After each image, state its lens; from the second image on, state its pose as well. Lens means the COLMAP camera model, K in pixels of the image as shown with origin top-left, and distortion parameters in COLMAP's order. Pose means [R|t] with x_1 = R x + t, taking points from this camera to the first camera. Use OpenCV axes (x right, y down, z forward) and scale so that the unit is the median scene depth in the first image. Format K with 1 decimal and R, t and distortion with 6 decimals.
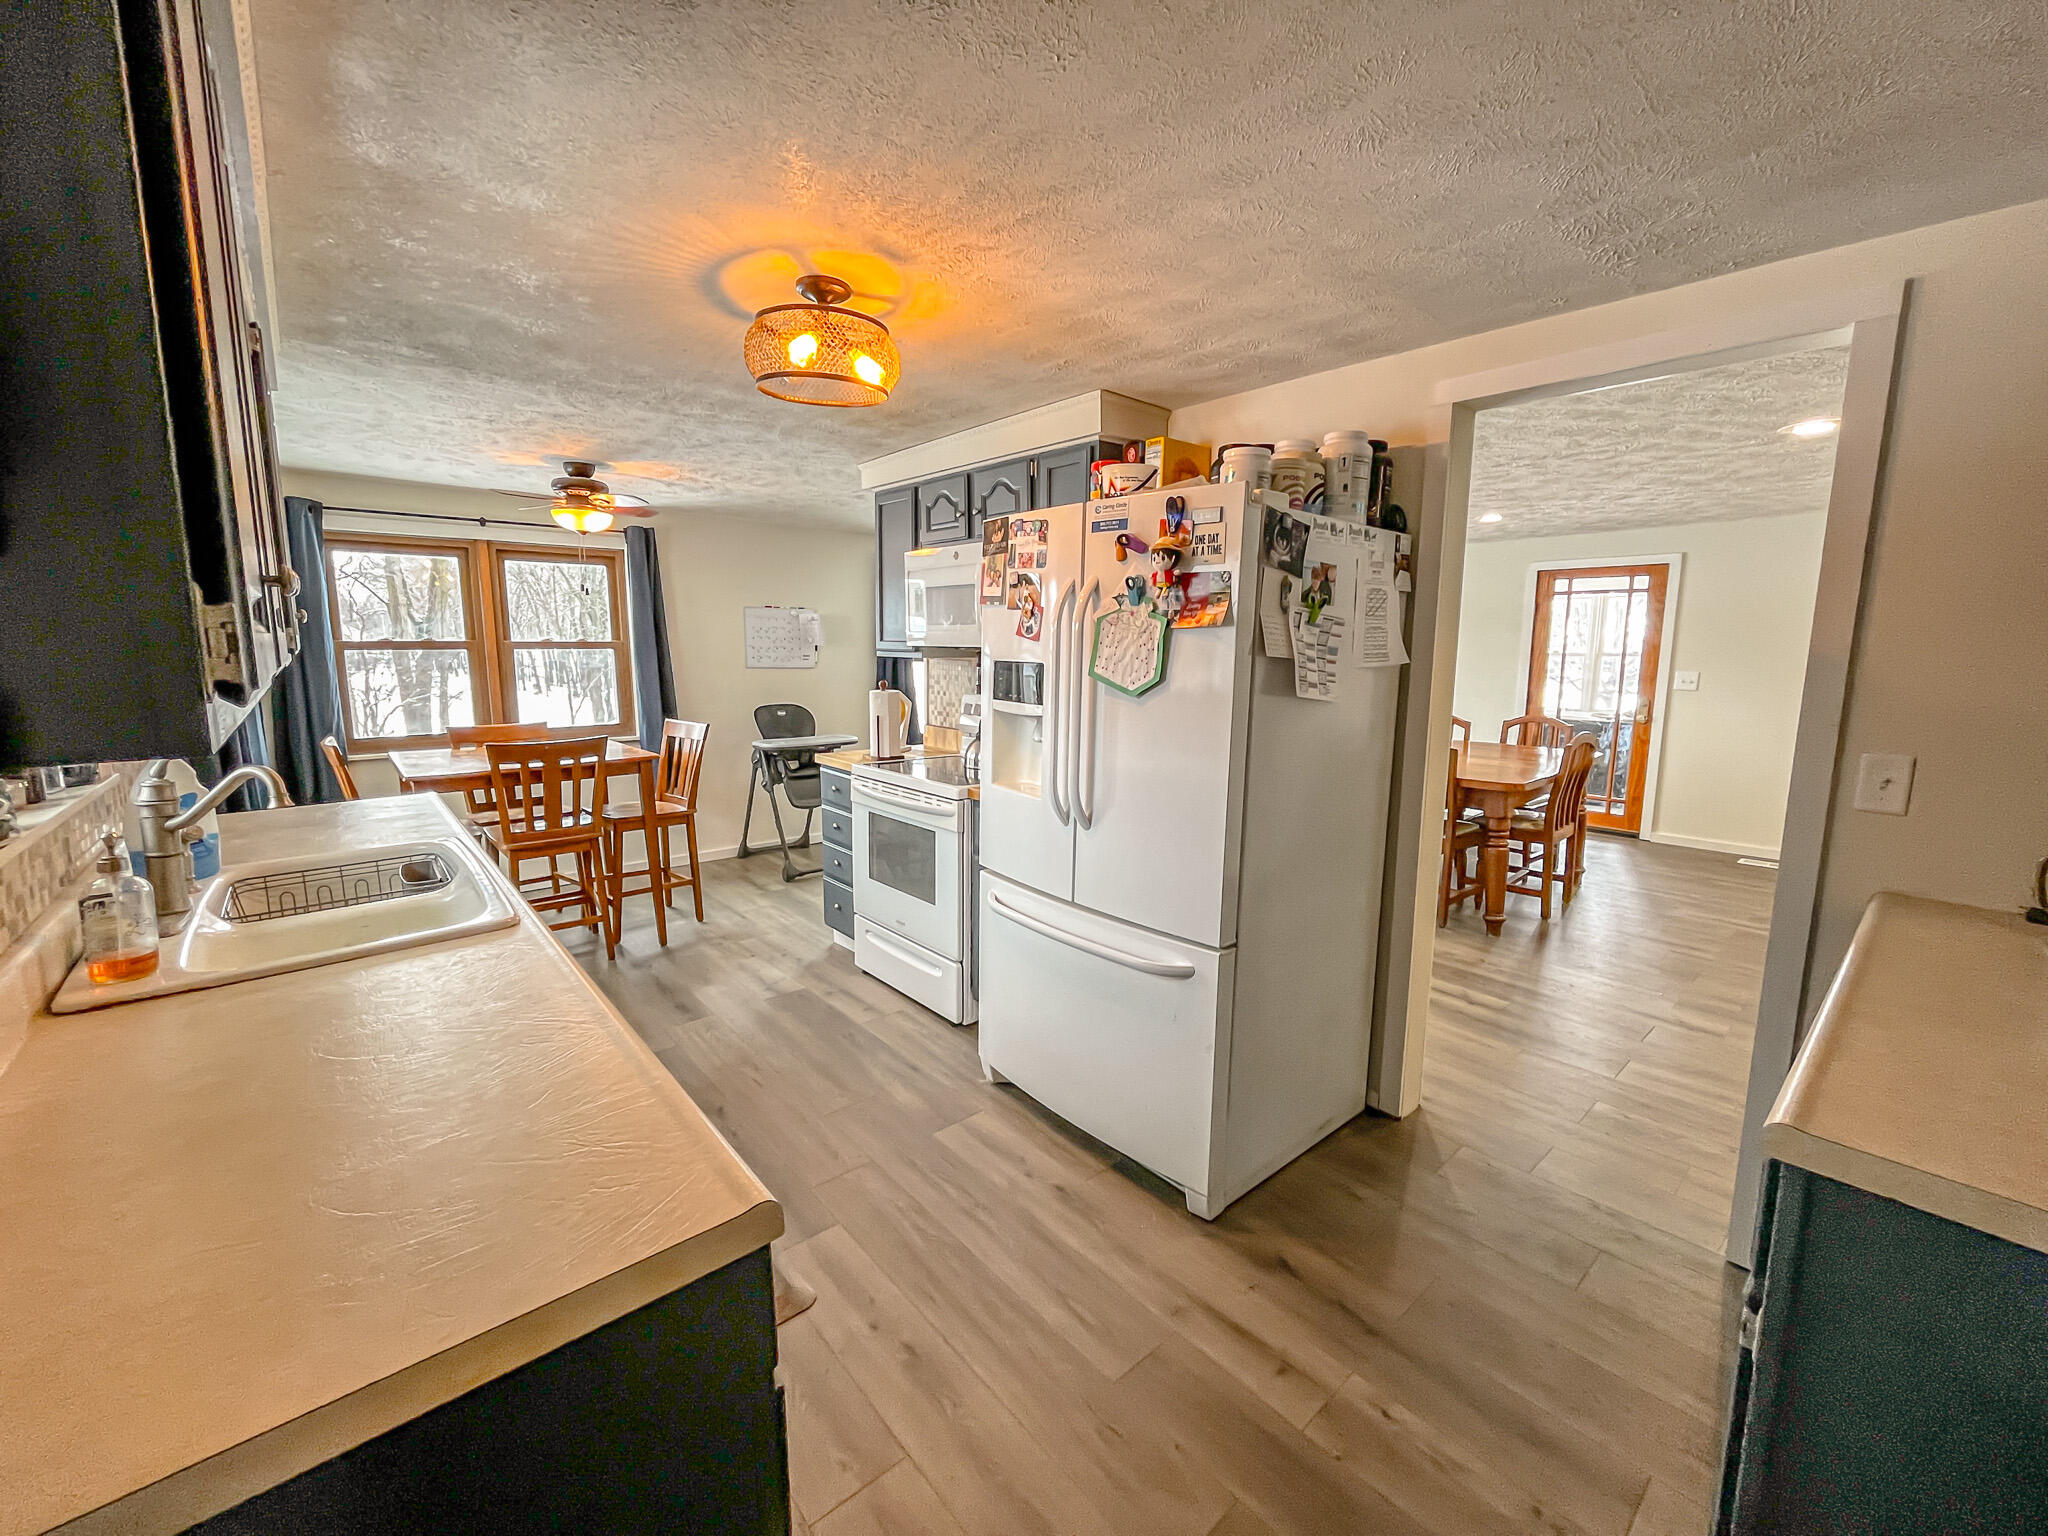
lens RADIAL K [[829.7, 0, 1028.7], [0, 829.7, 765.8], [0, 0, 1]] dist [-0.000684, -0.000607]
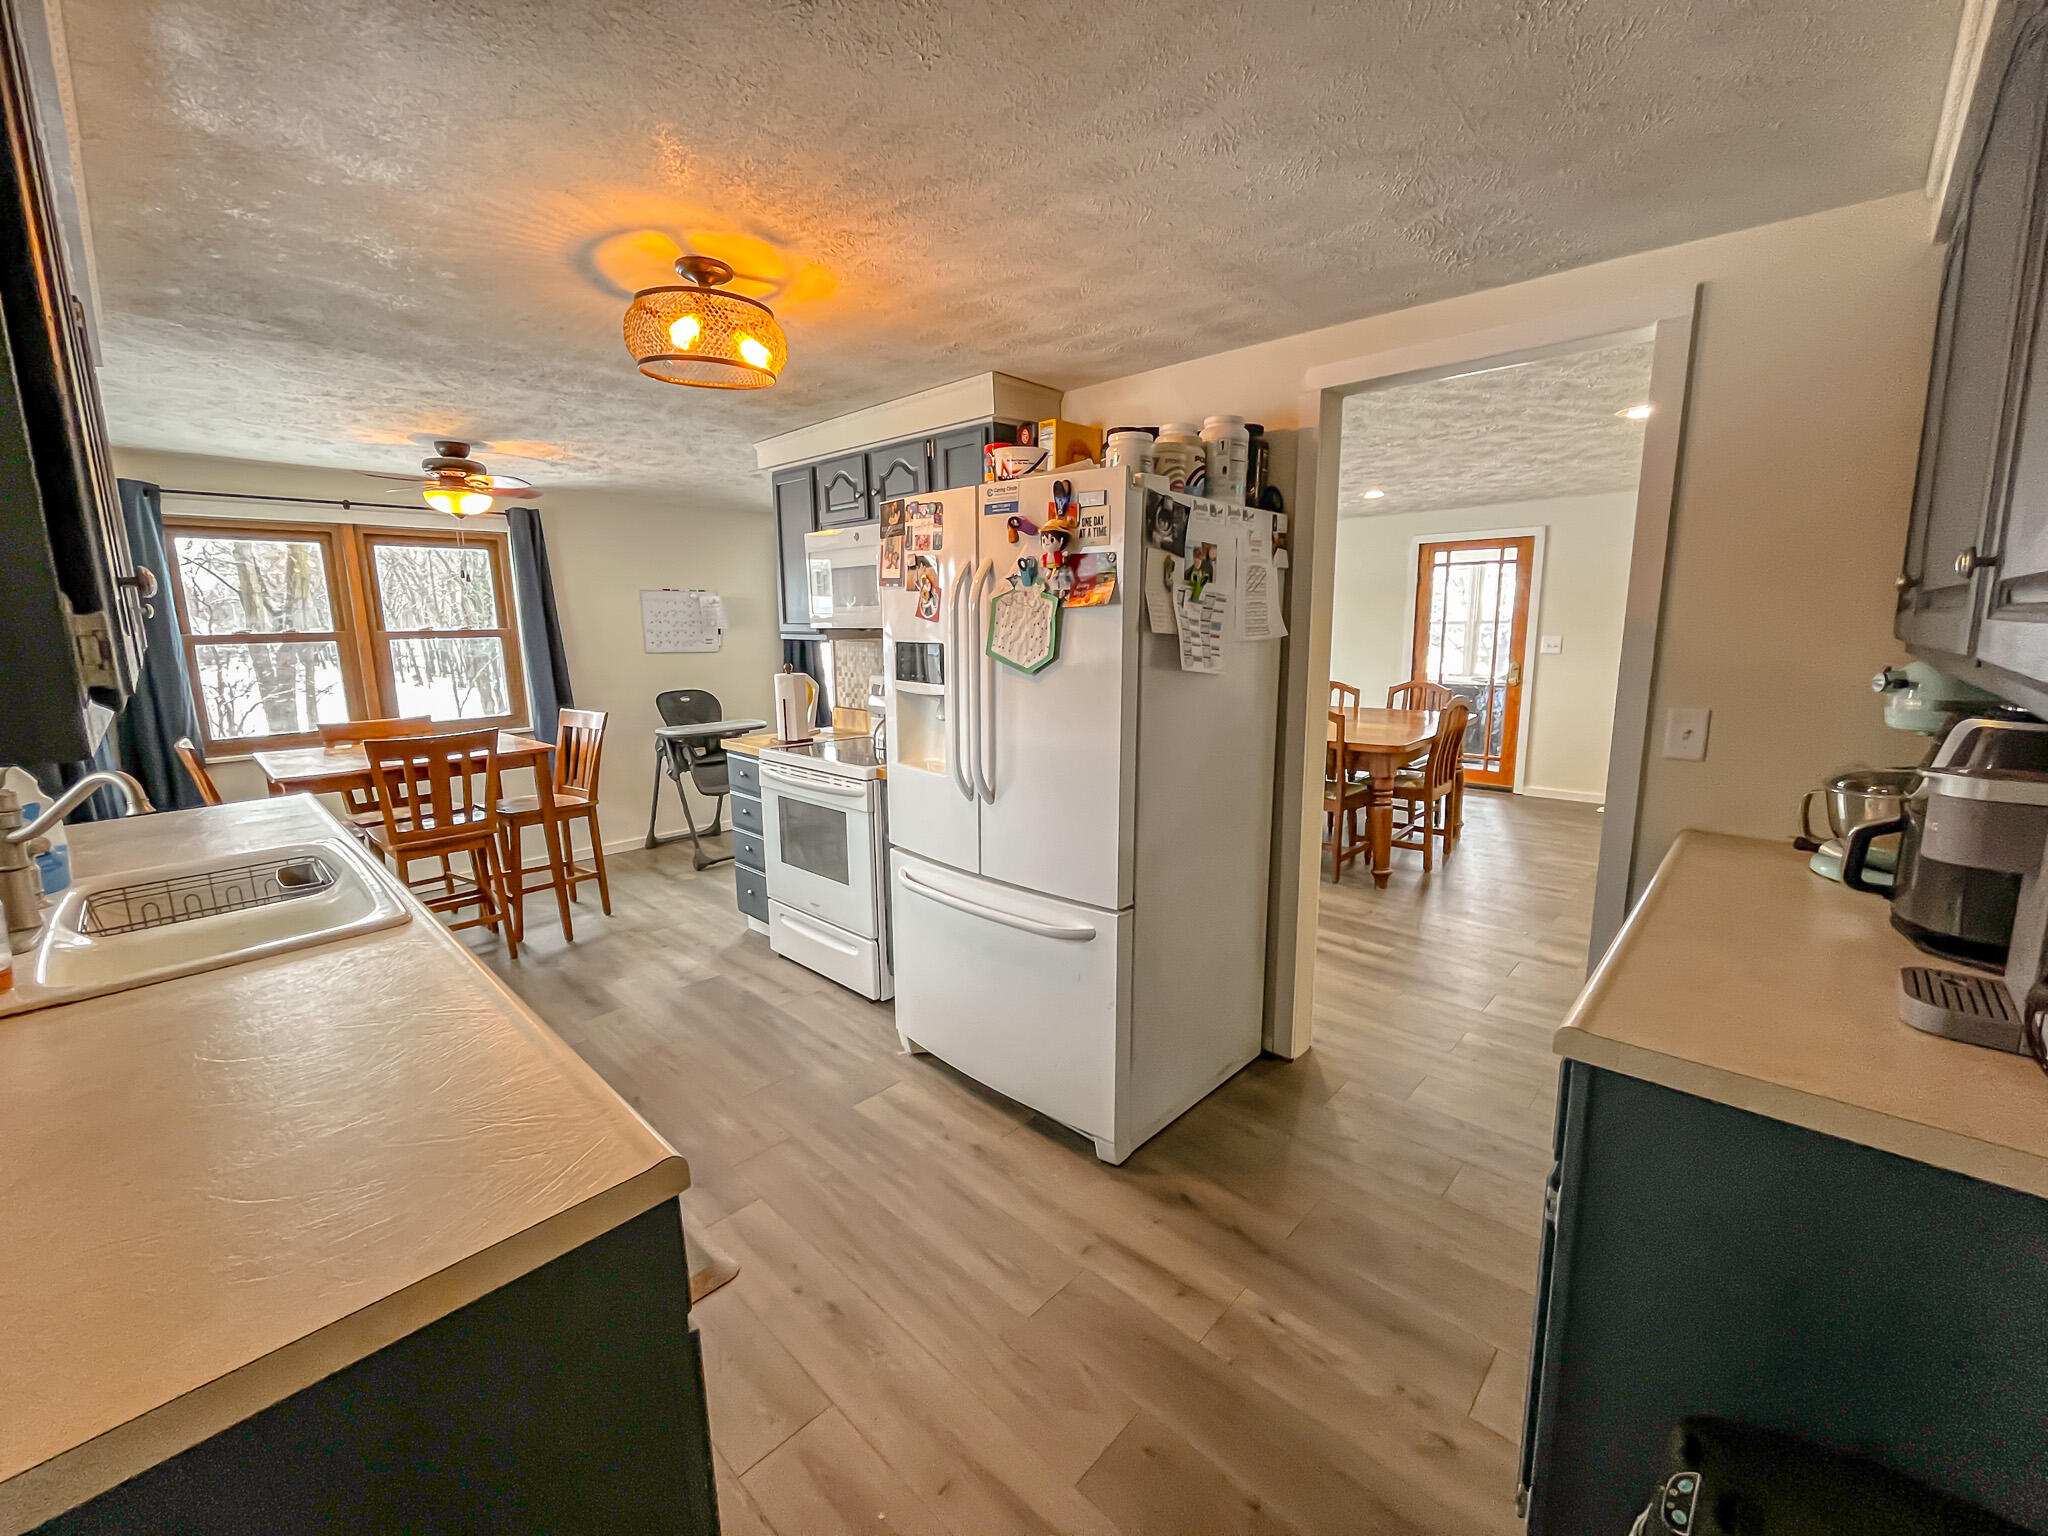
lens RADIAL K [[829.7, 0, 1028.2], [0, 829.7, 764.4], [0, 0, 1]] dist [-0.000684, -0.000607]
pose [[0.994754, -0.036300, 0.095642, 0.017546], [0.033857, 0.999061, 0.027040, 0.001227], [-0.096534, -0.023660, 0.995048, -0.030219]]
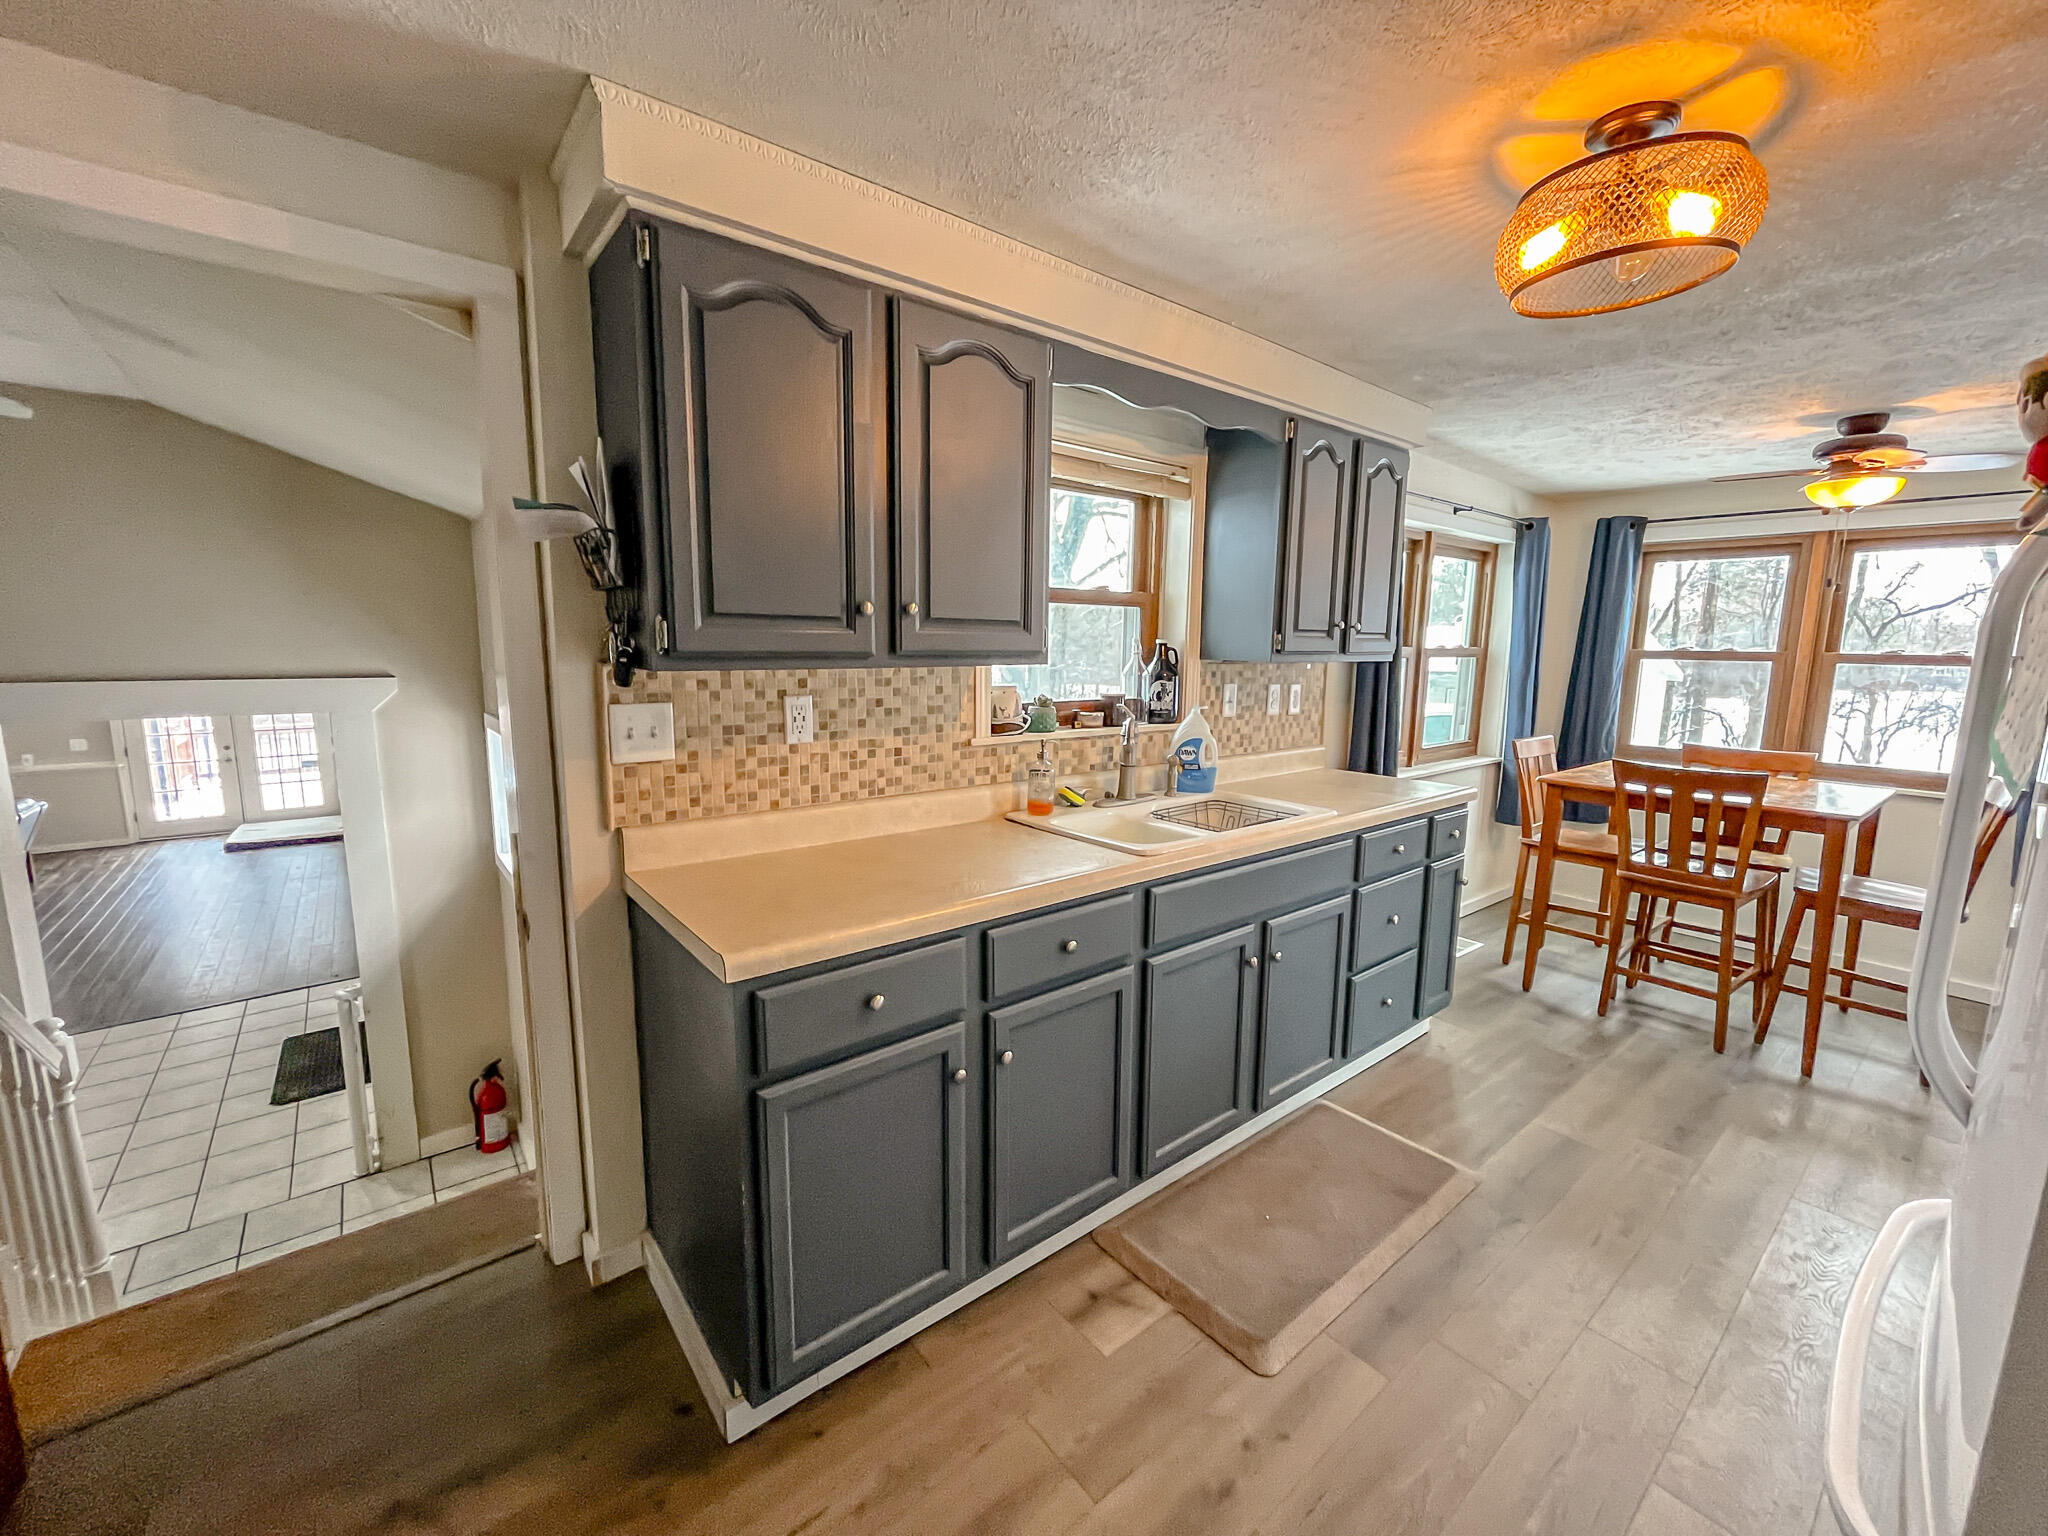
lens RADIAL K [[829.7, 0, 1033.0], [0, 829.7, 764.4], [0, 0, 1]] dist [-0.000684, -0.000607]
pose [[-0.021595, 0.146103, -0.989034, 0.402593], [-0.163403, 0.975446, 0.147664, -0.069994], [0.986323, 0.164800, 0.002809, 0.478071]]
